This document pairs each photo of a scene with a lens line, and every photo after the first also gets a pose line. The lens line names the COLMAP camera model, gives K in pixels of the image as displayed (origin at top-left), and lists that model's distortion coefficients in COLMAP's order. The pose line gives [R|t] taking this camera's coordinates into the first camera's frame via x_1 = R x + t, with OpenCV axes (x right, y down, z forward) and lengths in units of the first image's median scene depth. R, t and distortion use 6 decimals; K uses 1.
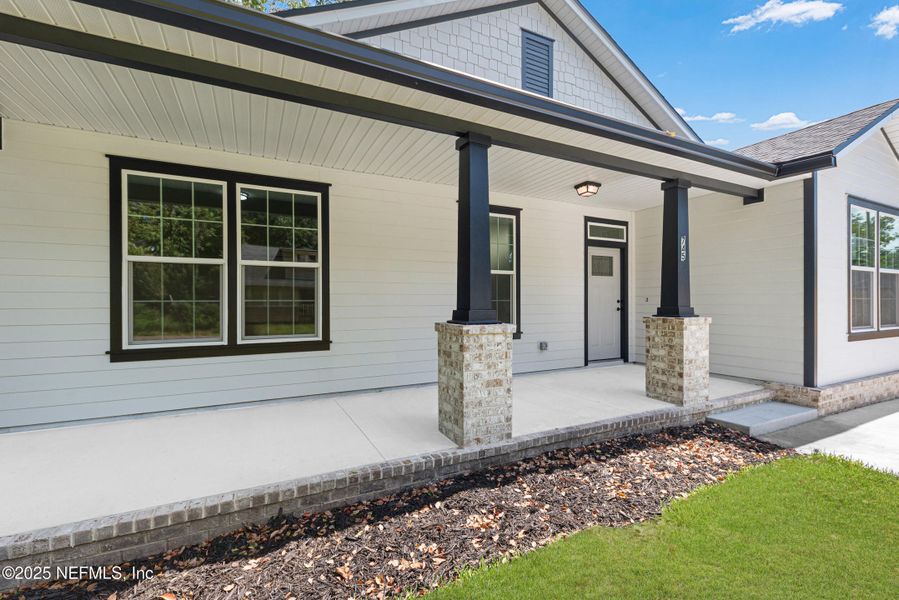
lens RADIAL K [[384.9, 0, 450.0], [0, 384.9, 304.6], [0, 0, 1]] dist [0.011362, -0.000109]
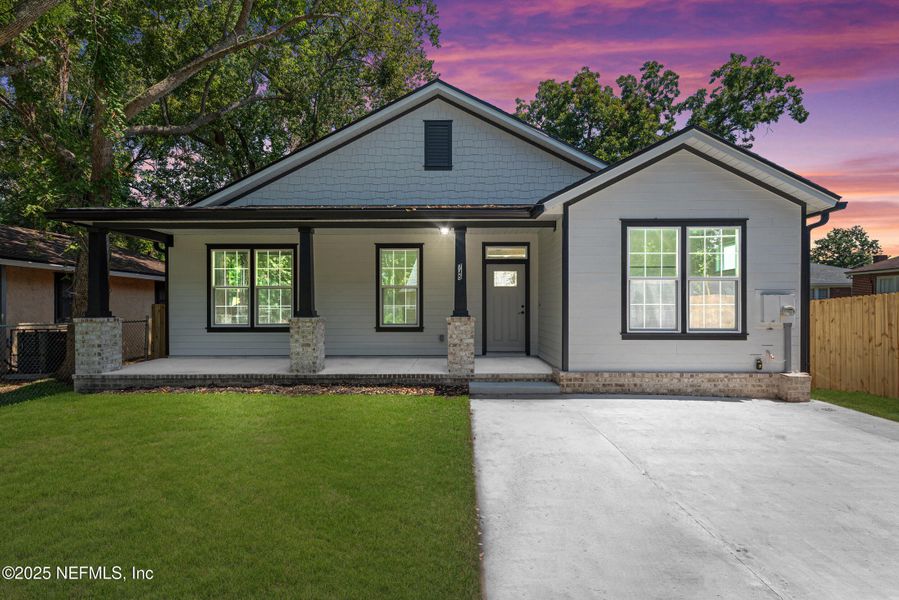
lens RADIAL K [[415.0, 0, 451.4], [0, 415.0, 308.9], [0, 0, 1]] dist [-0.000856, -0.000515]
pose [[0.894712, 0.004344, -0.446621, 1.323536], [-0.003919, 0.999991, 0.001875, -0.002168], [0.446625, 0.000073, 0.894721, -0.491878]]
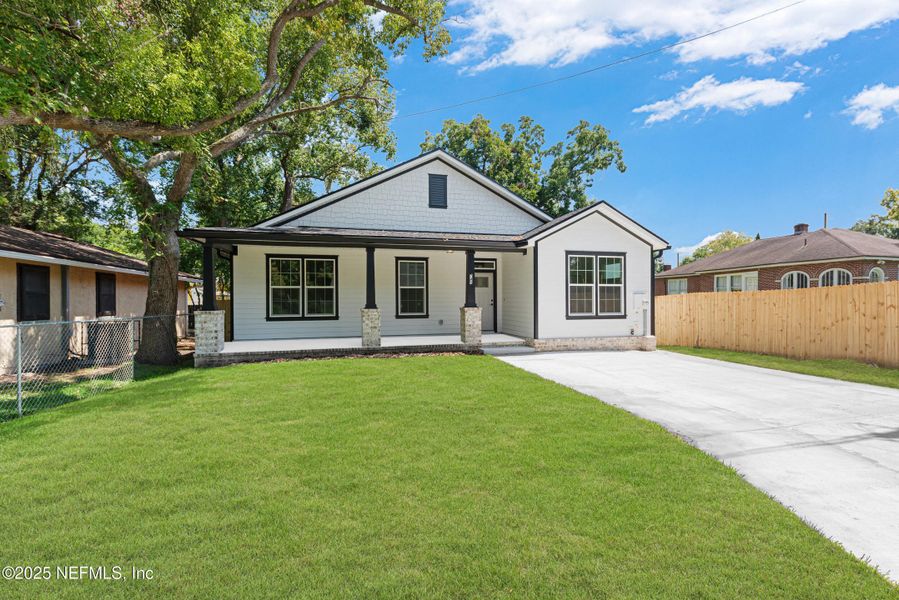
lens RADIAL K [[350.9, 0, 449.5], [0, 350.9, 300.0], [0, 0, 1]] dist [-0.008613, -0.000539]
pose [[0.977725, -0.001353, -0.209885, 0.948804], [0.000551, 0.999992, -0.003881, -0.006299], [0.209889, 0.003679, 0.977718, -1.184693]]
